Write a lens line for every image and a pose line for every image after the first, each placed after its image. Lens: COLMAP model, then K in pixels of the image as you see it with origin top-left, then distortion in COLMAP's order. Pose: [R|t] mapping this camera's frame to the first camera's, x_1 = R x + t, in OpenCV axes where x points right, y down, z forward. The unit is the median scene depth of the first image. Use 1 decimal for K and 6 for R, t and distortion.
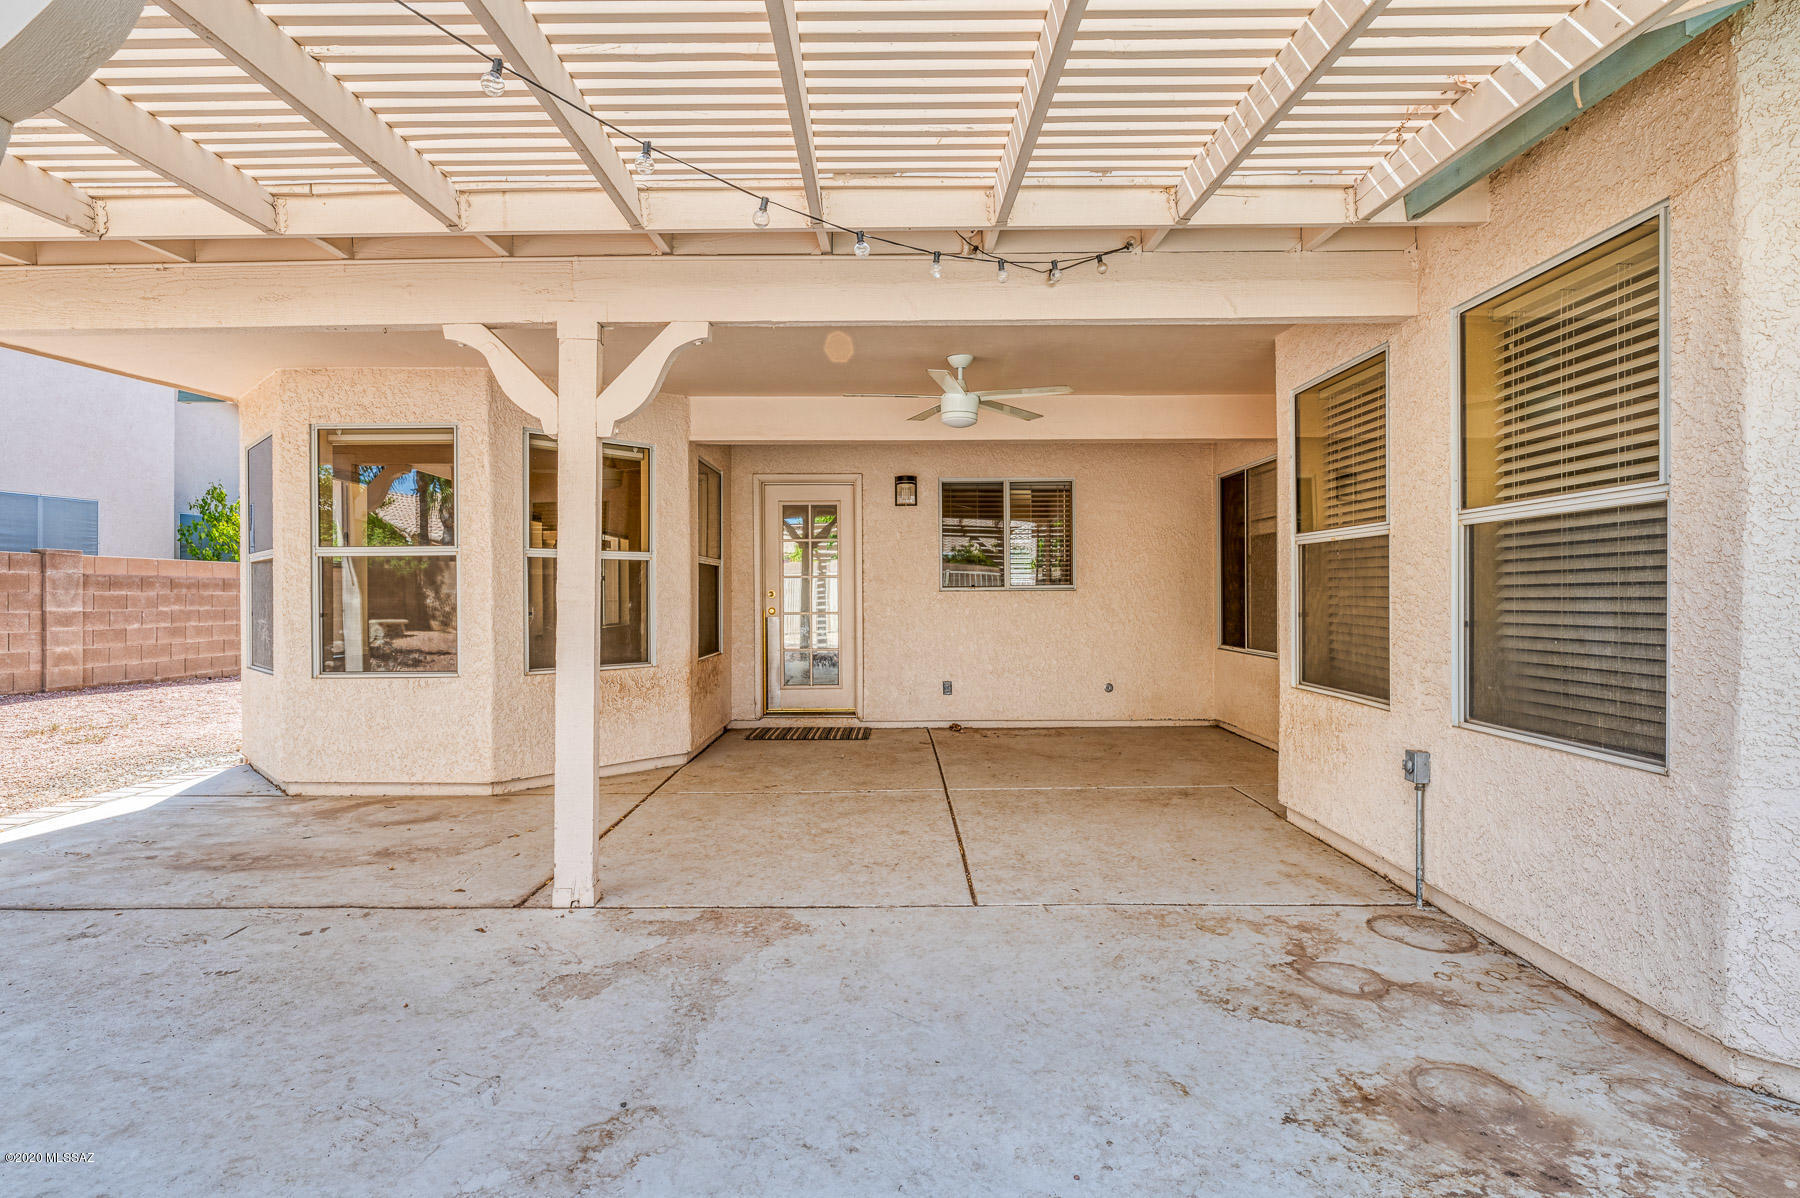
lens RADIAL K [[859.1, 0, 900.0], [0, 859.1, 599.0], [0, 0, 1]] dist [0.001227, 0.000089]
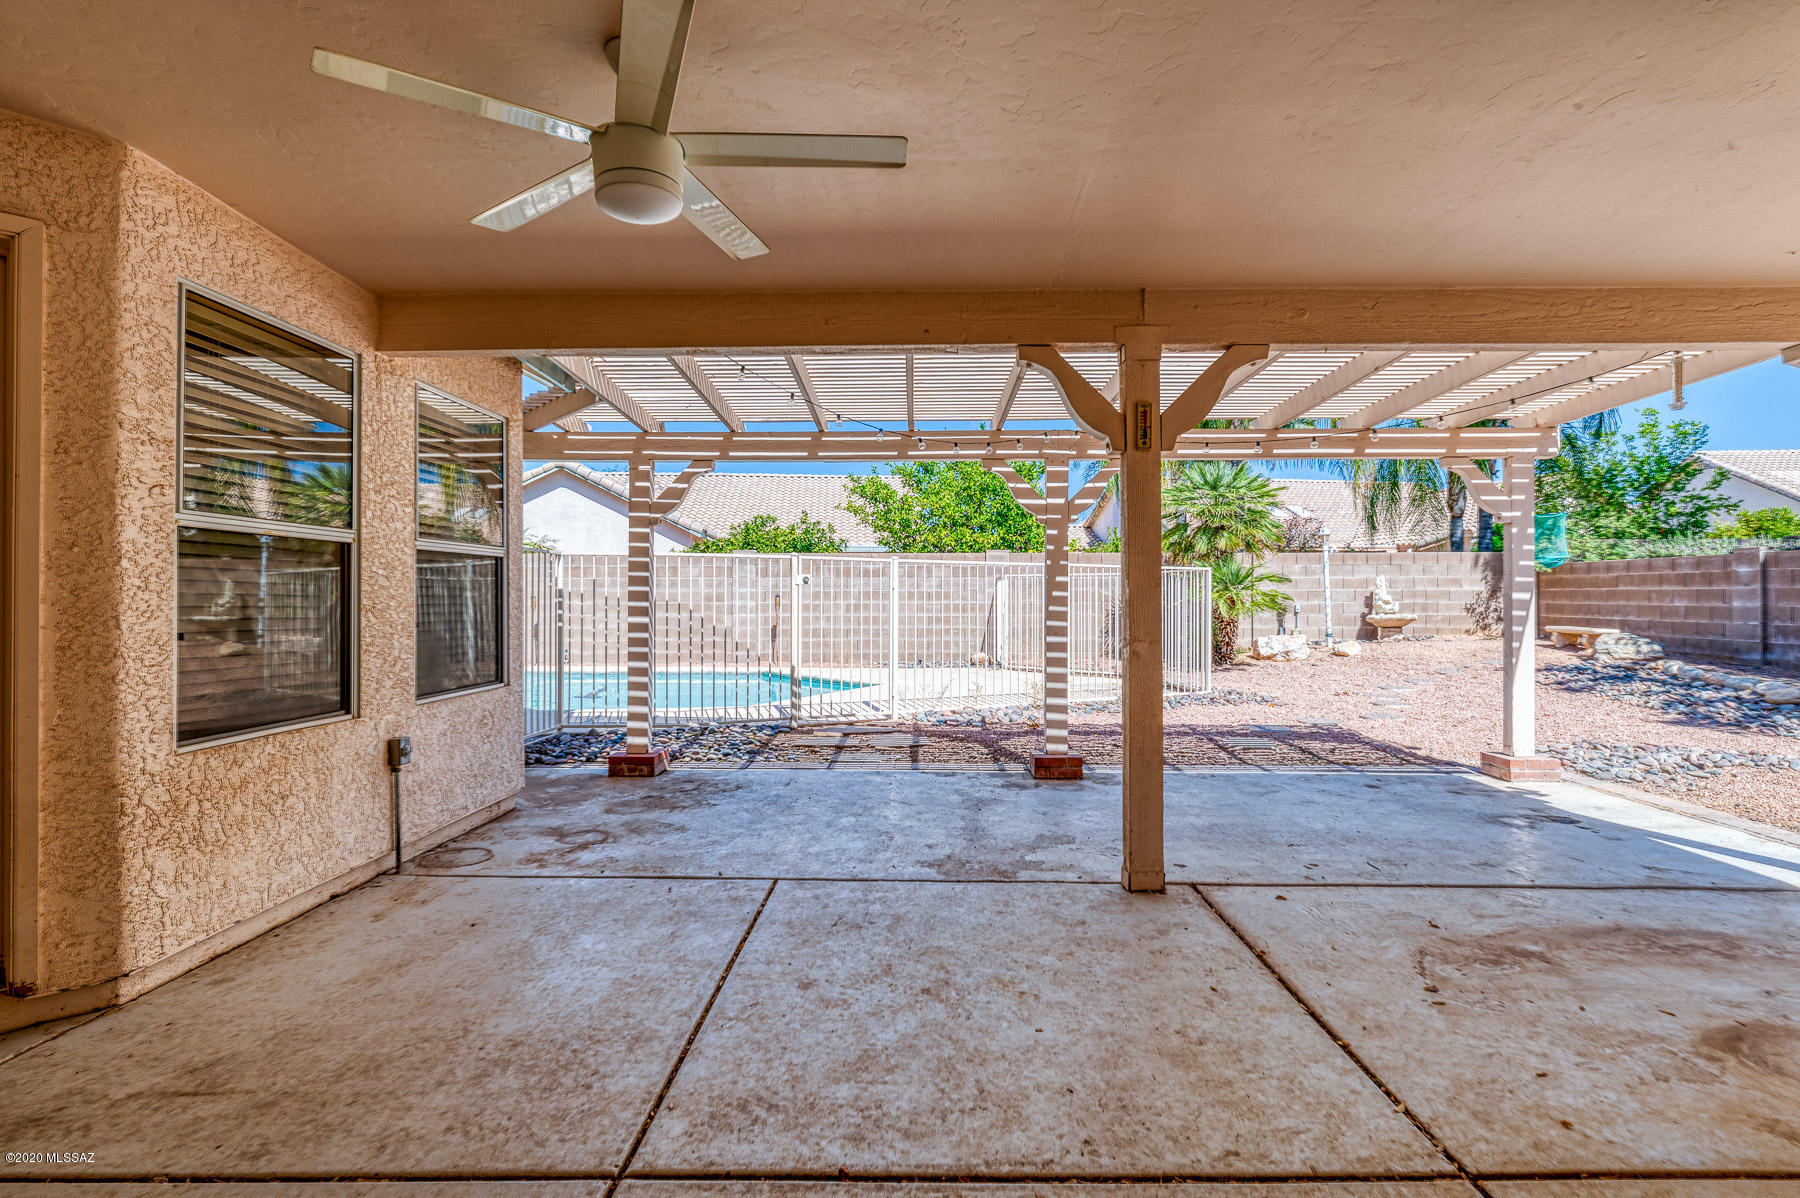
lens RADIAL K [[859.1, 0, 900.0], [0, 859.1, 599.0], [0, 0, 1]] dist [0.001227, 0.000089]
pose [[-0.999318, 0.003579, 0.036750, -0.118387], [0.003799, 0.999975, 0.005913, -0.014808], [-0.036728, 0.006049, -0.999307, 2.176659]]
